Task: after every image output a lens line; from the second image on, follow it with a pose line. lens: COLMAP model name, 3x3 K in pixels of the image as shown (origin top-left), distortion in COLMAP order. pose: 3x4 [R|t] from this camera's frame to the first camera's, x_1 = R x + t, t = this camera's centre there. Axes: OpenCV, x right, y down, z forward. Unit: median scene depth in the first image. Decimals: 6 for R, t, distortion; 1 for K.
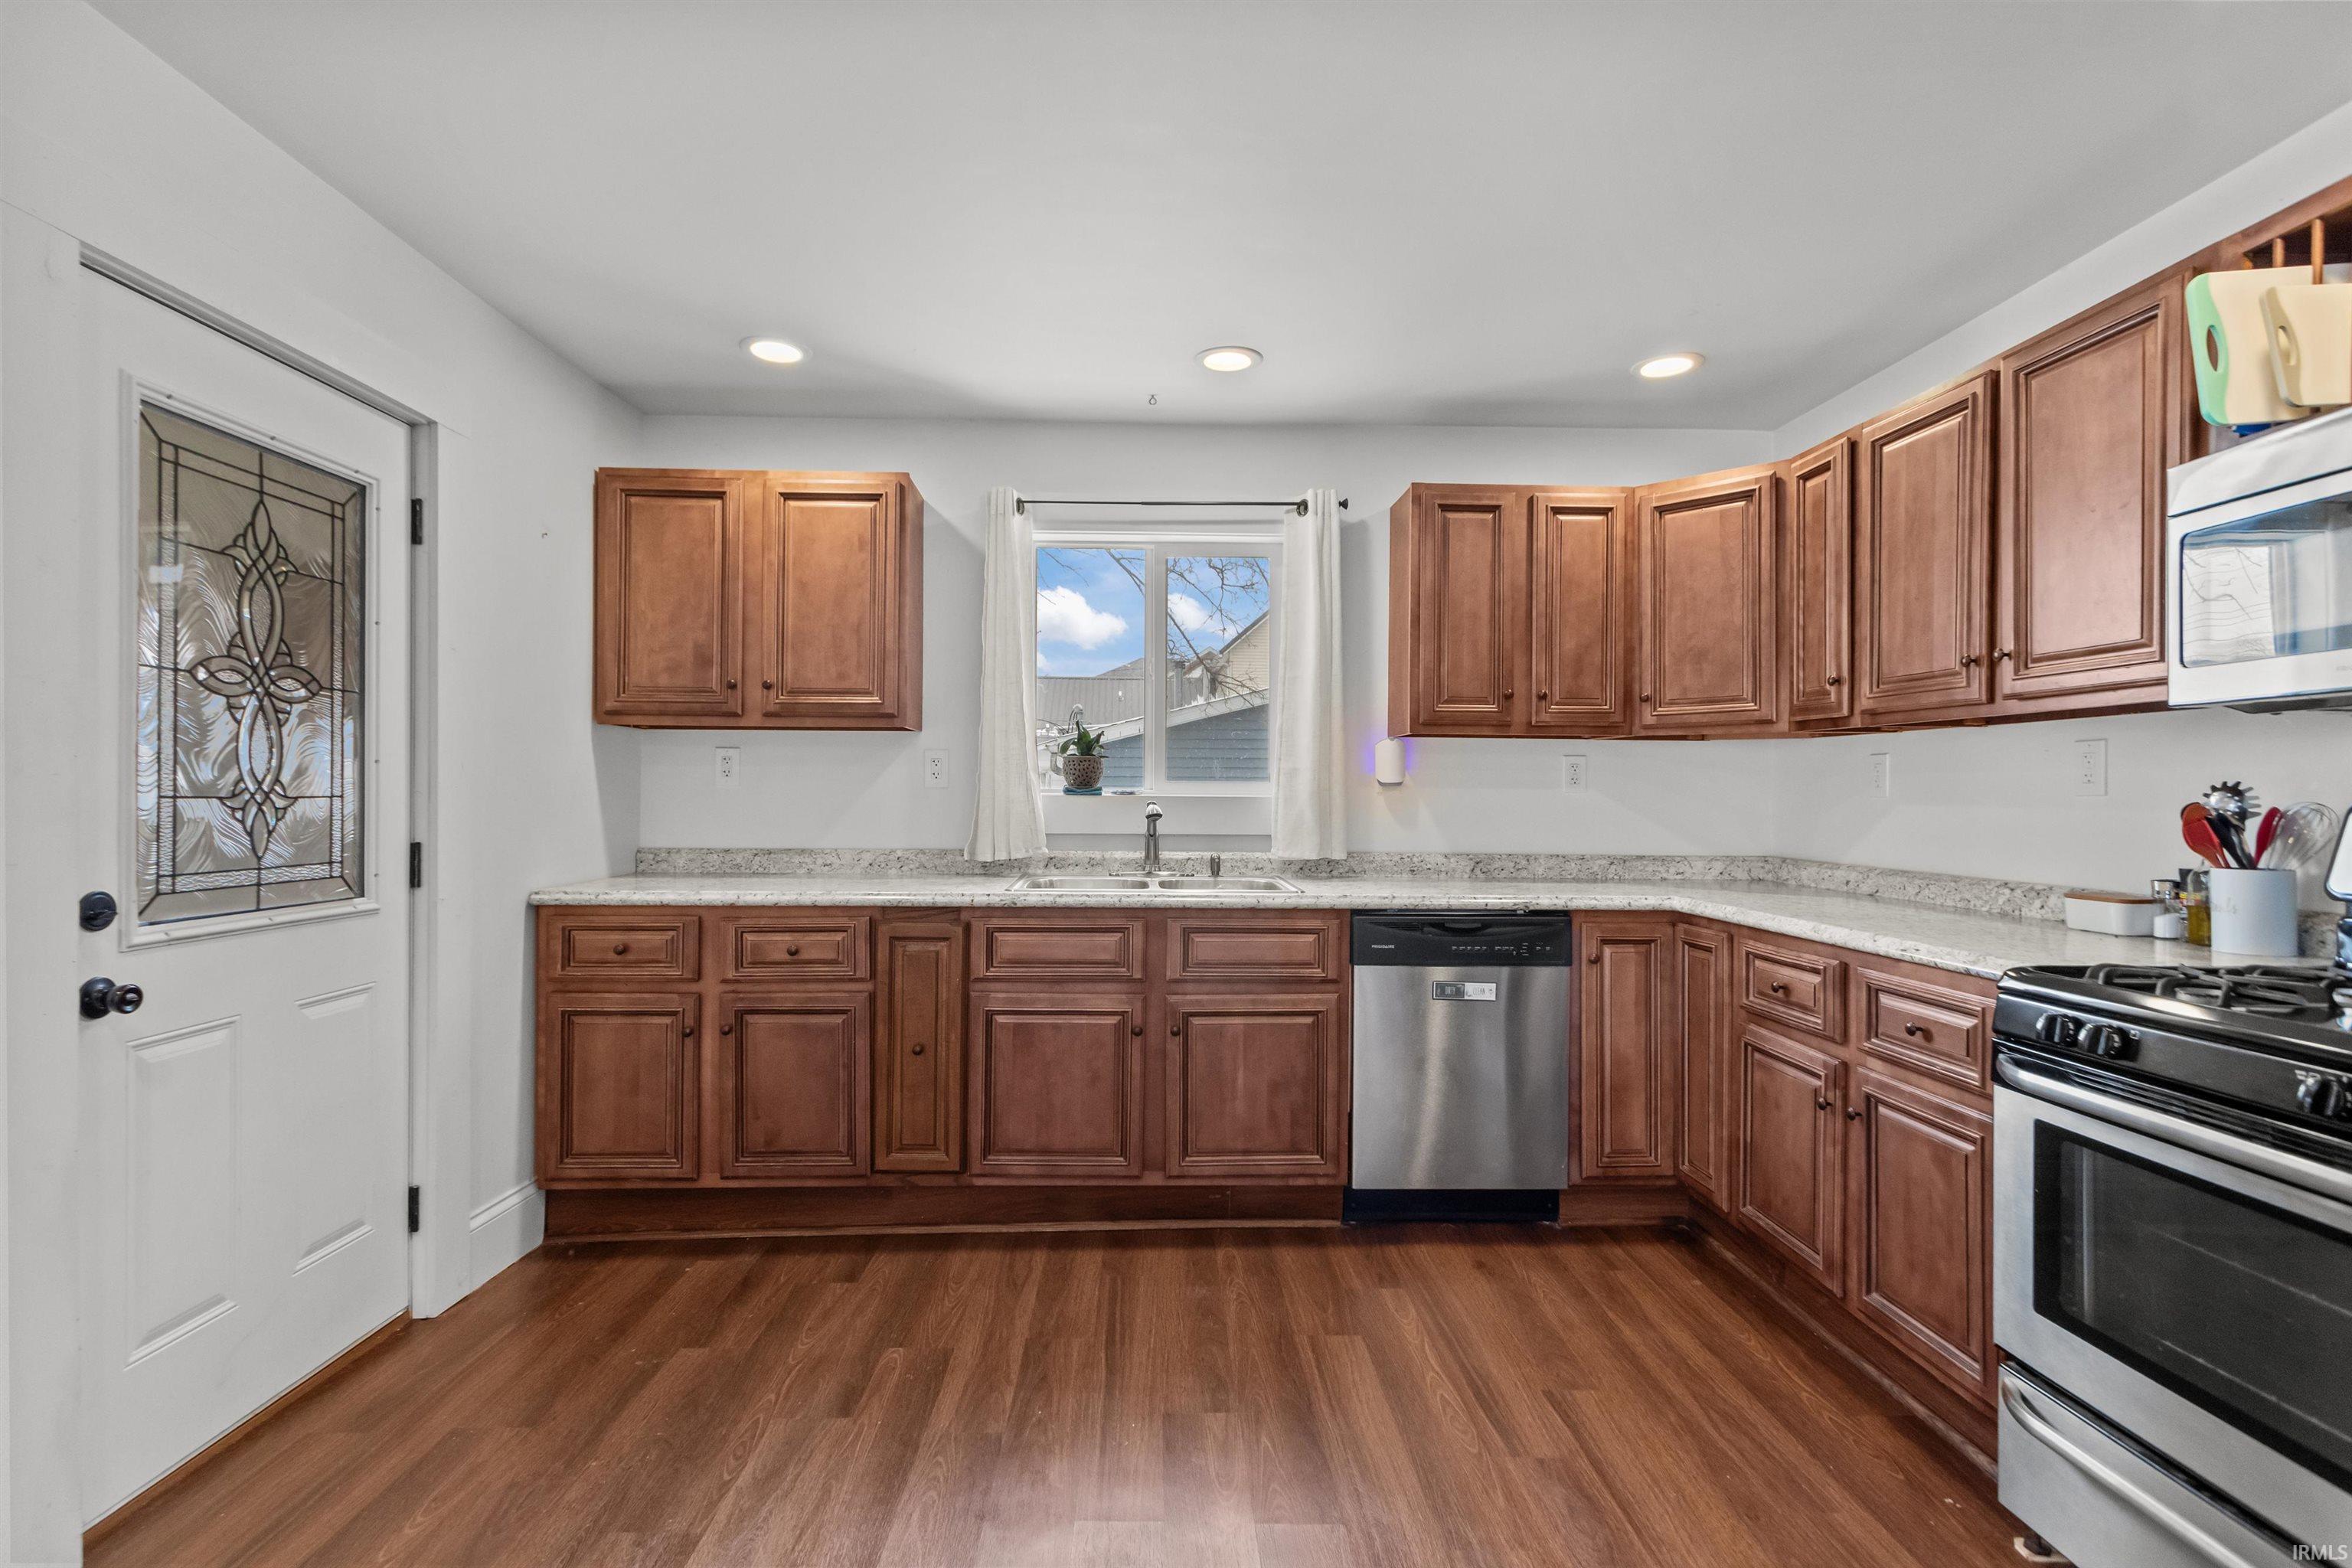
lens RADIAL K [[1108.1, 0, 1170.3], [0, 1108.1, 786.1], [0, 0, 1]] dist [-0.000200, 0.002552]
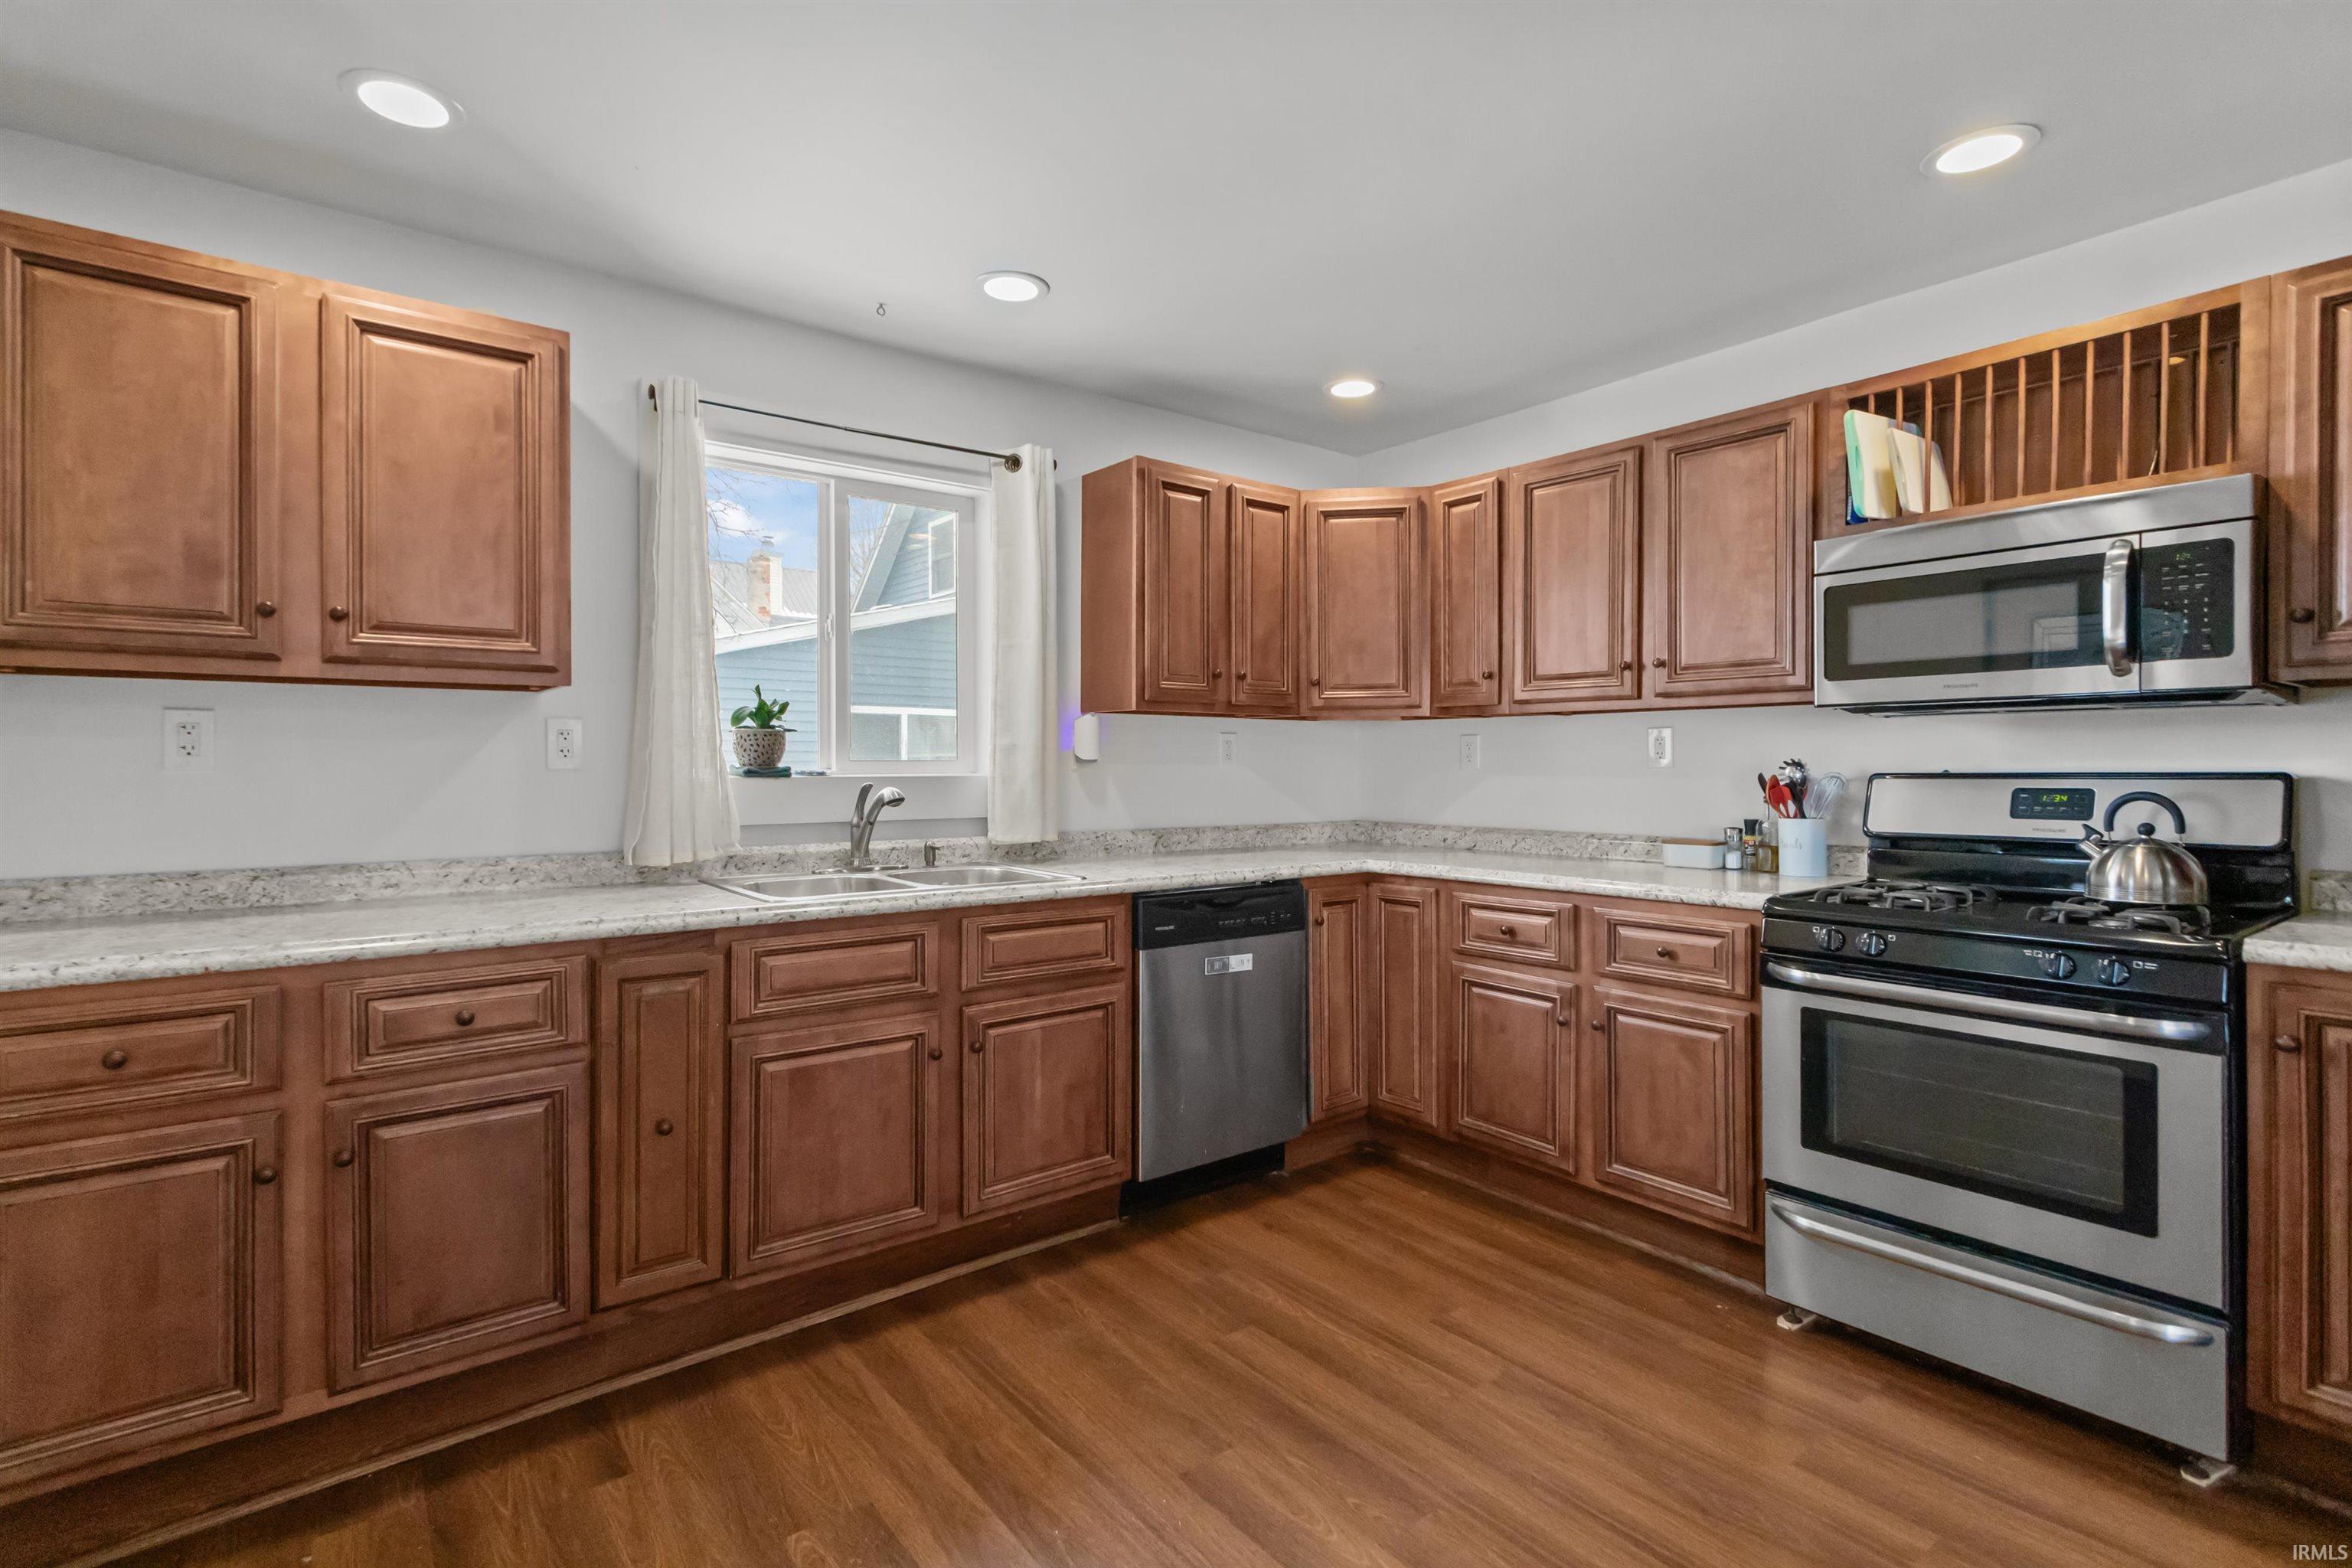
lens RADIAL K [[1108.1, 0, 1170.1], [0, 1108.1, 763.5], [0, 0, 1]] dist [-0.000200, 0.002552]
pose [[0.808771, -0.007454, 0.588076, -0.388641], [0.003772, 0.999965, 0.007488, -0.008044], [-0.588111, -0.003838, 0.808771, 0.210908]]
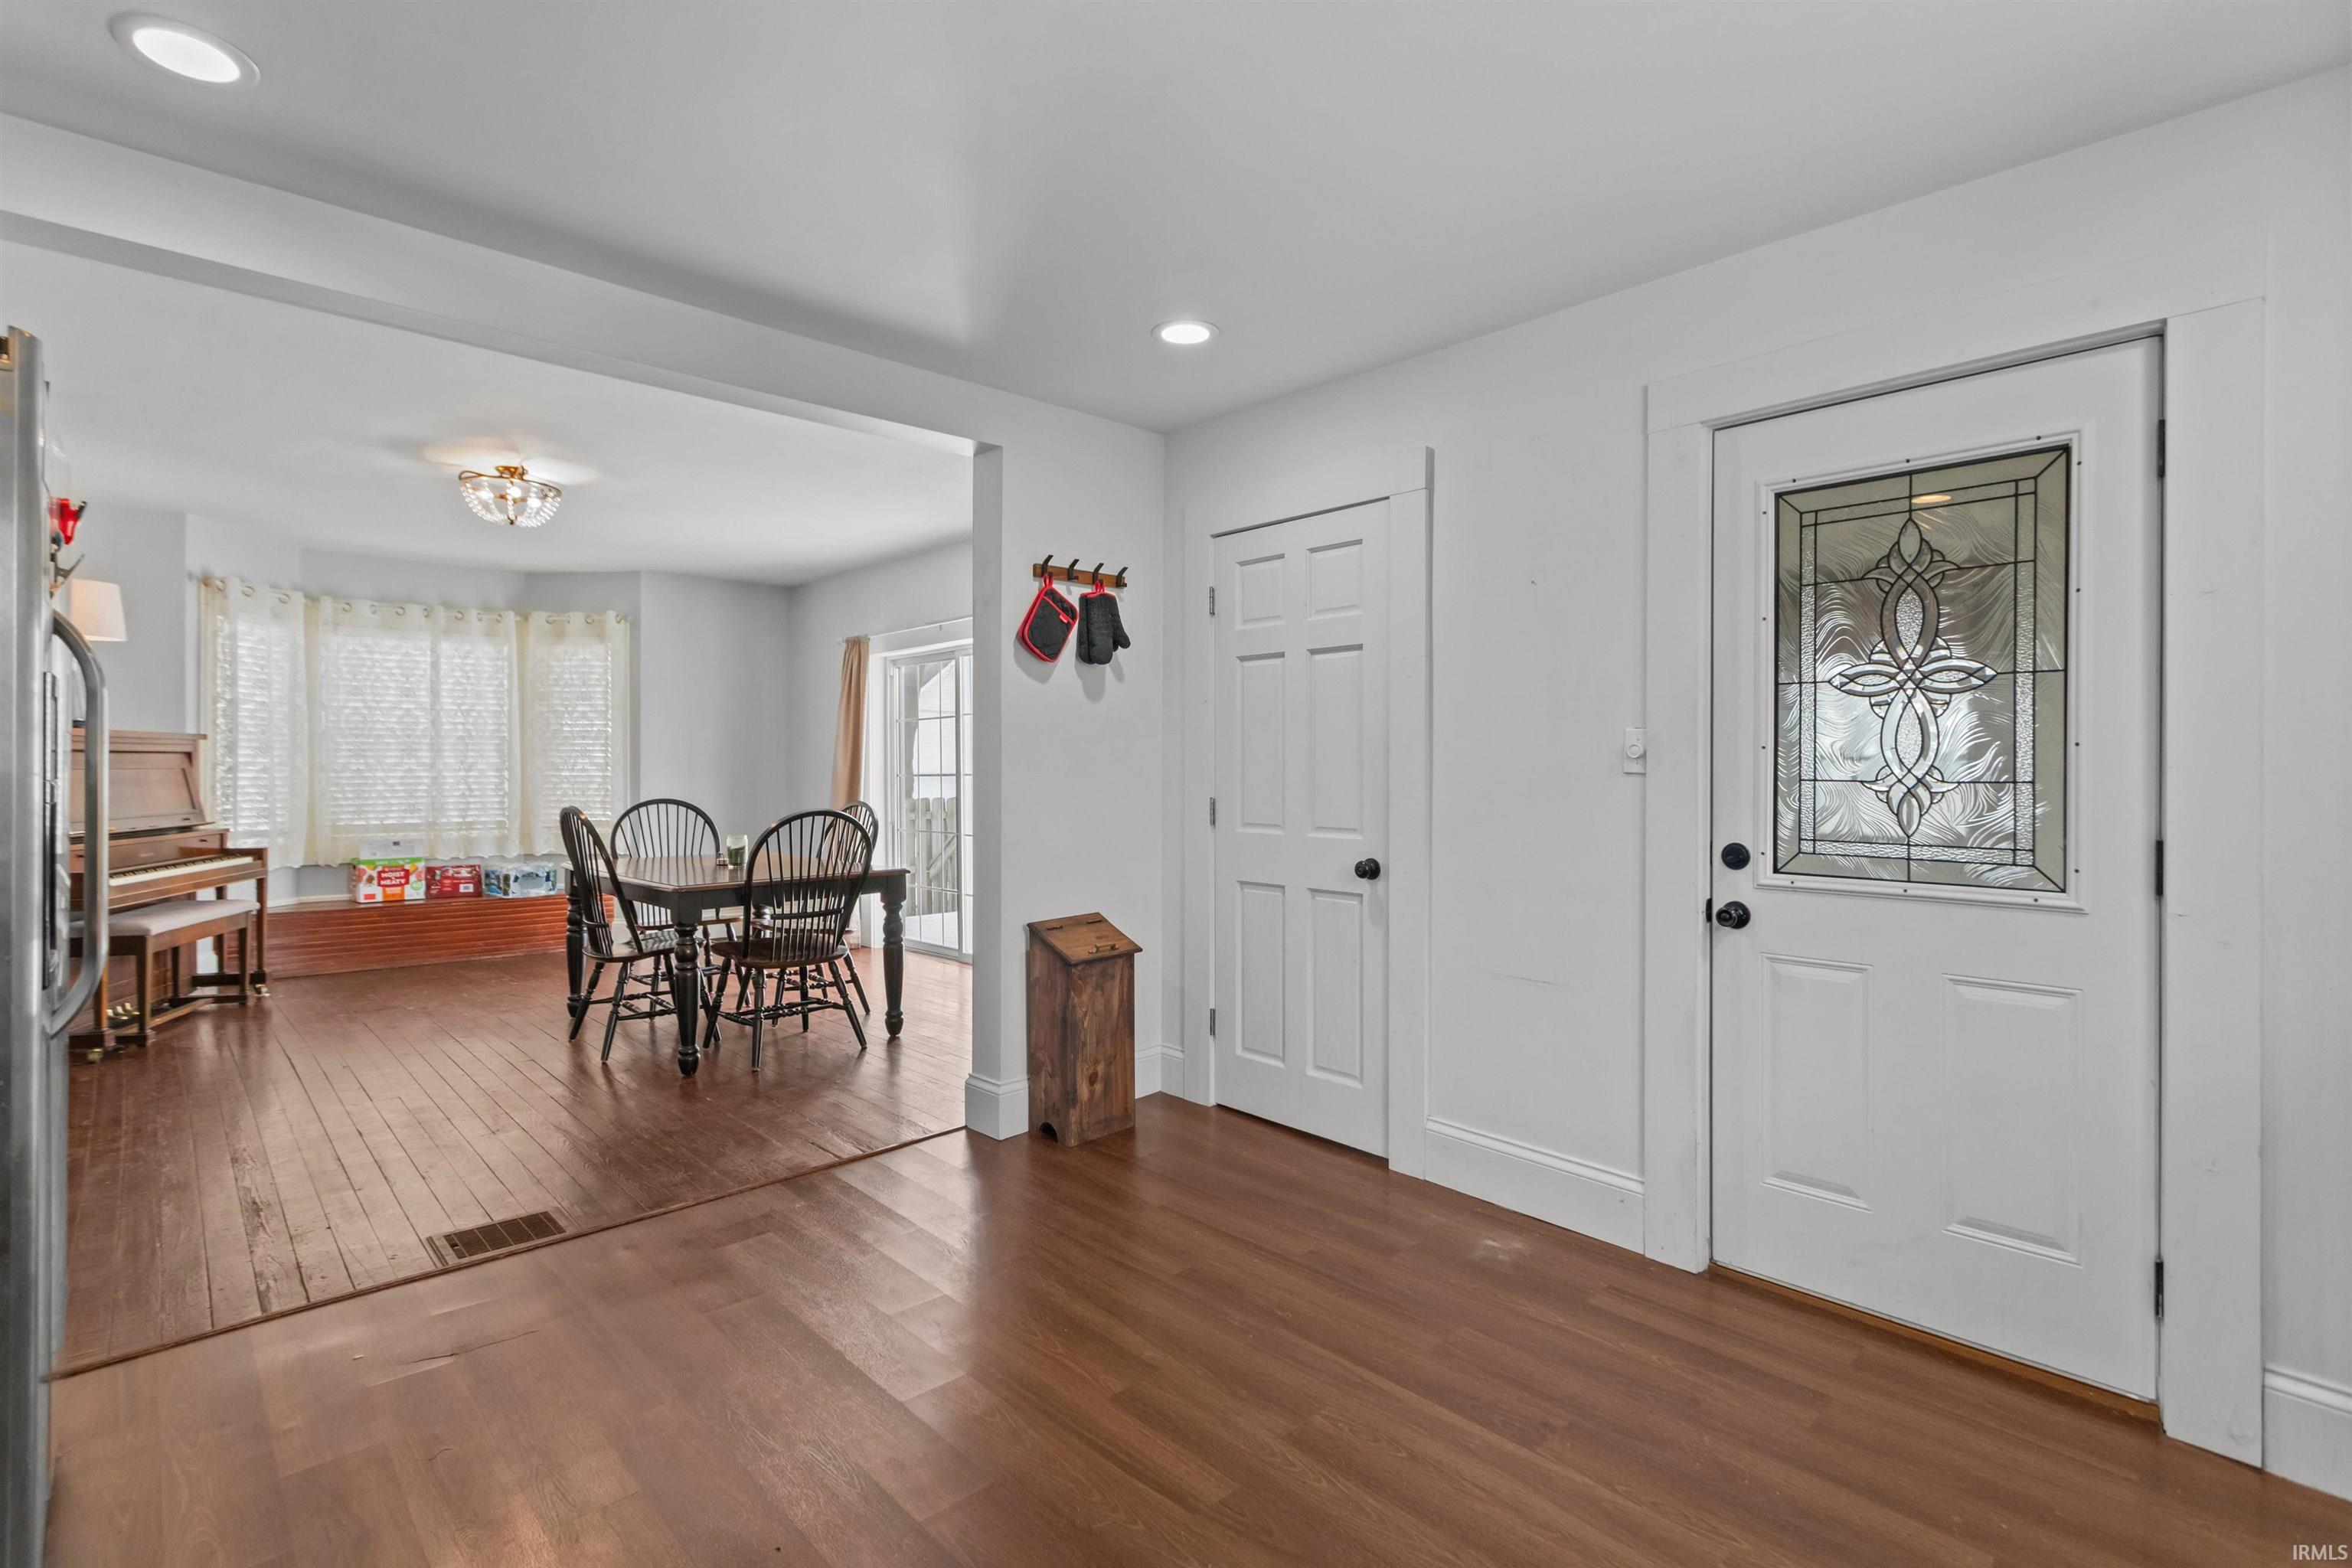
lens RADIAL K [[1108.1, 0, 1167.1], [0, 1108.1, 770.4], [0, 0, 1]] dist [-0.000200, 0.002552]
pose [[-0.743923, -0.005510, -0.668242, 0.357101], [-0.002752, 0.999983, -0.005181, 0.004763], [0.668259, -0.002015, -0.743926, 0.966943]]
